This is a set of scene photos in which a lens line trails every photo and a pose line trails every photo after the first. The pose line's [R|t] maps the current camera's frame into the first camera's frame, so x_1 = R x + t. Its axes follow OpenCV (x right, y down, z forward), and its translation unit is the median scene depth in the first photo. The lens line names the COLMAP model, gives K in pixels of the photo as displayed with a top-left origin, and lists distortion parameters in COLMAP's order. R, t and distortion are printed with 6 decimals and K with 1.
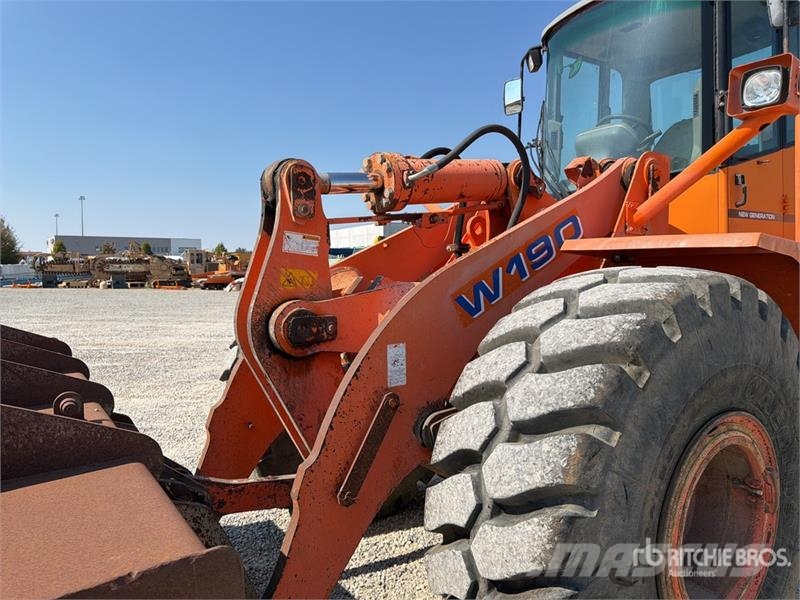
lens RADIAL K [[566.9, 0, 393.6], [0, 566.9, 295.3], [0, 0, 1]] dist [0.076637, -0.095138]
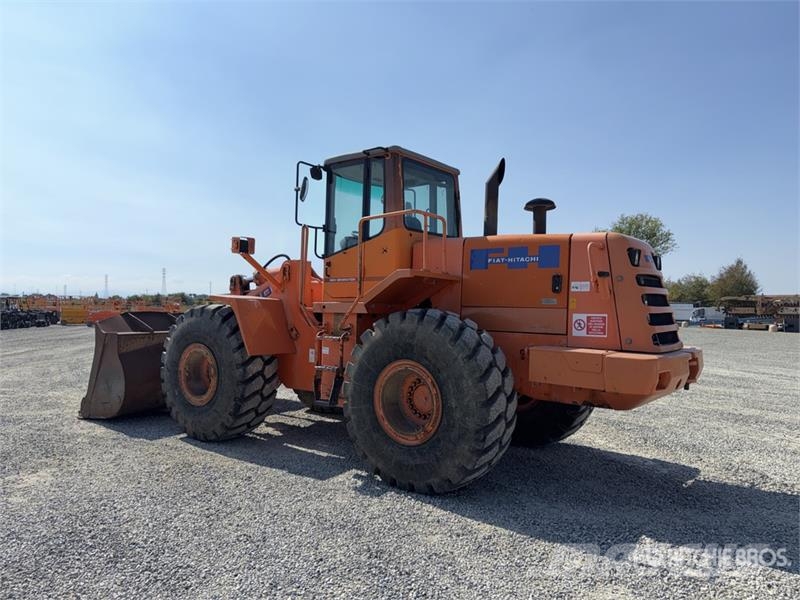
lens RADIAL K [[566.9, 0, 395.0], [0, 566.9, 306.6], [0, 0, 1]] dist [0.076637, -0.095138]
pose [[0.343884, 0.003054, -0.939007, 3.258939], [-0.054848, 0.998353, -0.016840, -0.030074], [0.937409, 0.057293, 0.343485, 0.653692]]
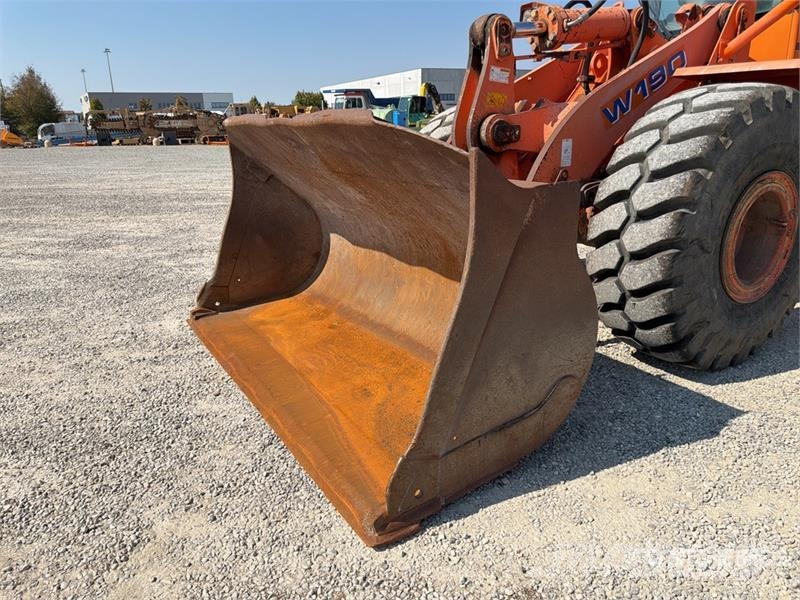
lens RADIAL K [[570.2, 0, 396.3], [0, 570.2, 305.0], [0, 0, 1]] dist [0.053071, -0.064496]
pose [[0.998306, -0.000166, -0.058190, -0.314908], [0.015159, 0.966210, 0.257310, 0.093569], [0.056181, -0.257756, 0.964575, -0.588634]]
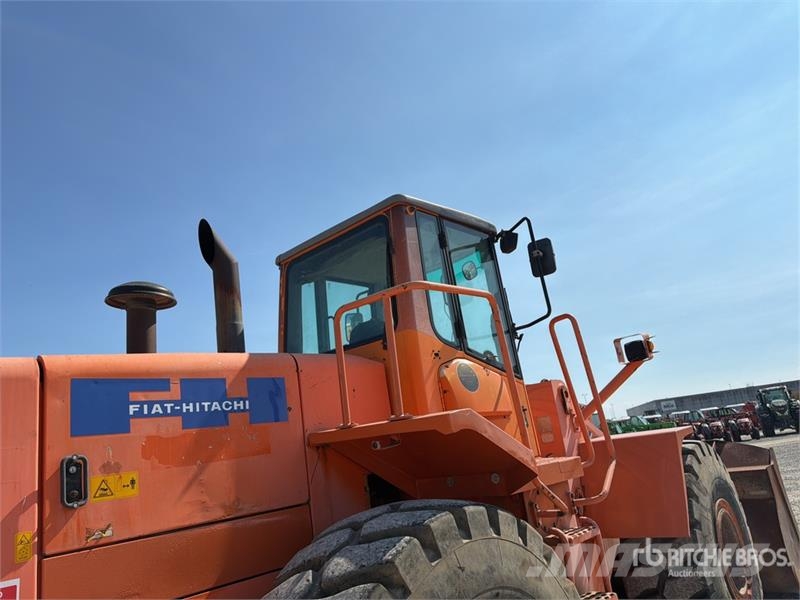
lens RADIAL K [[566.9, 0, 393.7], [0, 566.9, 303.1], [0, 0, 1]] dist [0.076637, -0.095138]
pose [[0.955771, -0.063170, 0.287248, 1.490040], [0.147200, 0.948279, -0.281244, -0.115764], [-0.254625, 0.311088, 0.915637, 0.805297]]
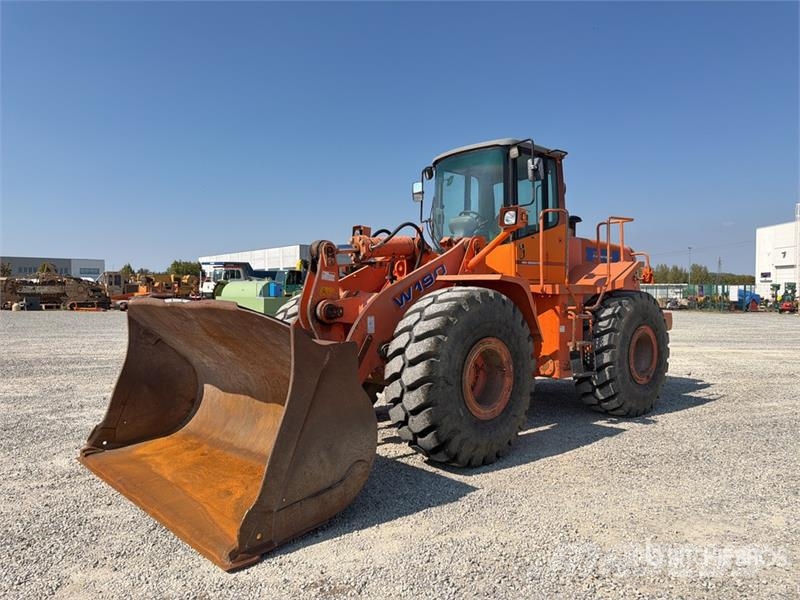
lens RADIAL K [[566.9, 0, 399.7], [0, 566.9, 292.1], [0, 0, 1]] dist [0.076637, -0.095138]
pose [[0.987160, 0.001130, 0.159728, -0.222743], [0.006084, 0.998983, -0.044666, 0.074753], [-0.159616, 0.045065, 0.986150, -1.242888]]
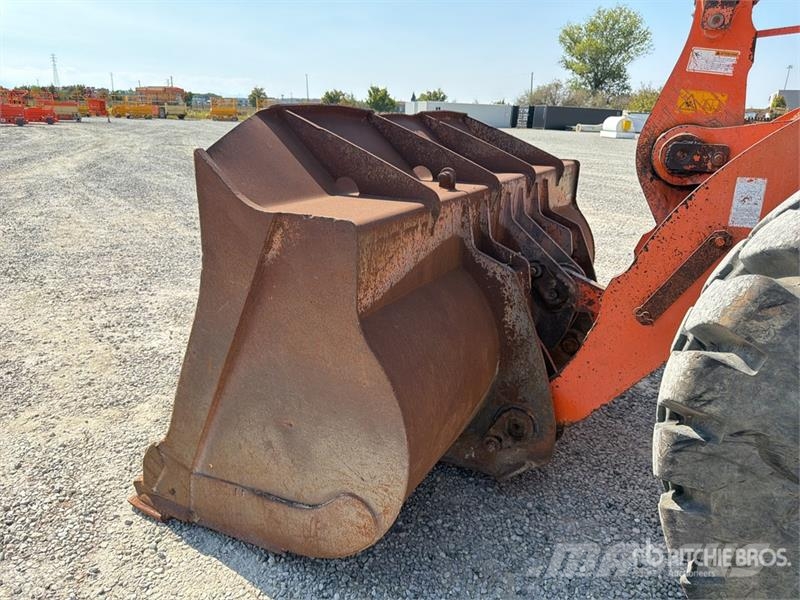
lens RADIAL K [[566.9, 0, 390.1], [0, 566.9, 303.3], [0, 0, 1]] dist [0.076637, -0.095138]
pose [[0.453136, 0.296123, -0.840820, 0.447897], [-0.078434, 0.952801, 0.293290, 0.044546], [0.887984, -0.066951, 0.454975, 0.085063]]
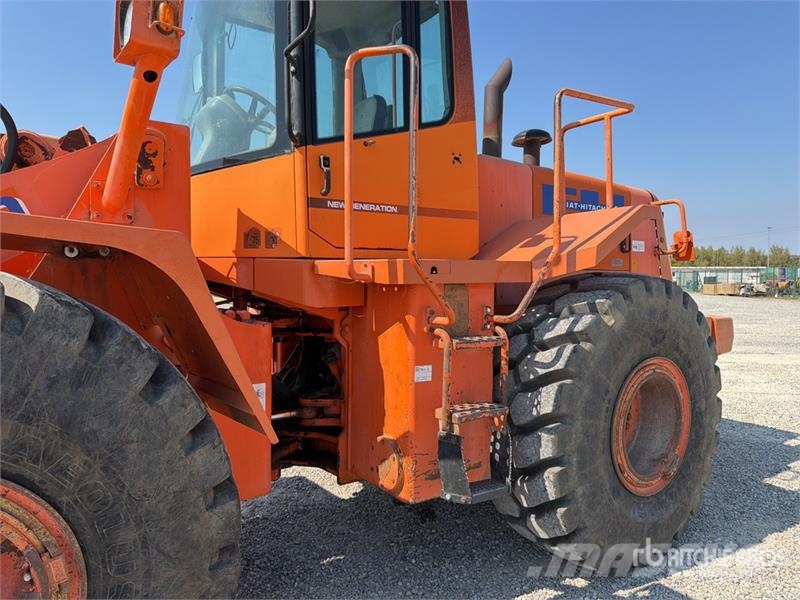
lens RADIAL K [[570.2, 0, 399.2], [0, 570.2, 289.9], [0, 0, 1]] dist [0.053071, -0.064496]
pose [[0.998297, -0.000038, 0.058334, 0.823172], [0.001247, 0.999786, -0.020674, 0.003047], [-0.058321, 0.020711, 0.998083, 0.204752]]
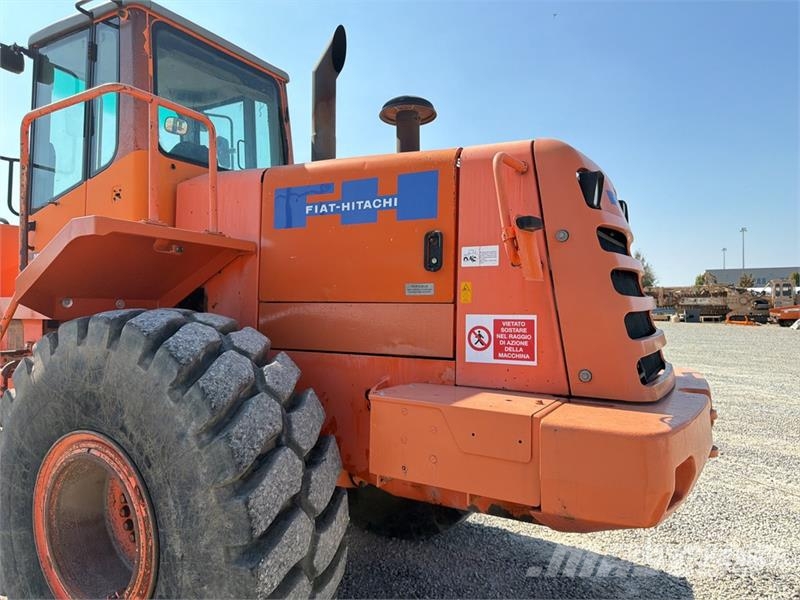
lens RADIAL K [[570.2, 0, 397.5], [0, 570.2, 295.0], [0, 0, 1]] dist [0.053071, -0.064496]
pose [[0.478485, -0.013763, -0.877988, 2.386606], [-0.037500, 0.998645, -0.036091, -0.066379], [0.877295, 0.050194, 0.477320, 1.360869]]
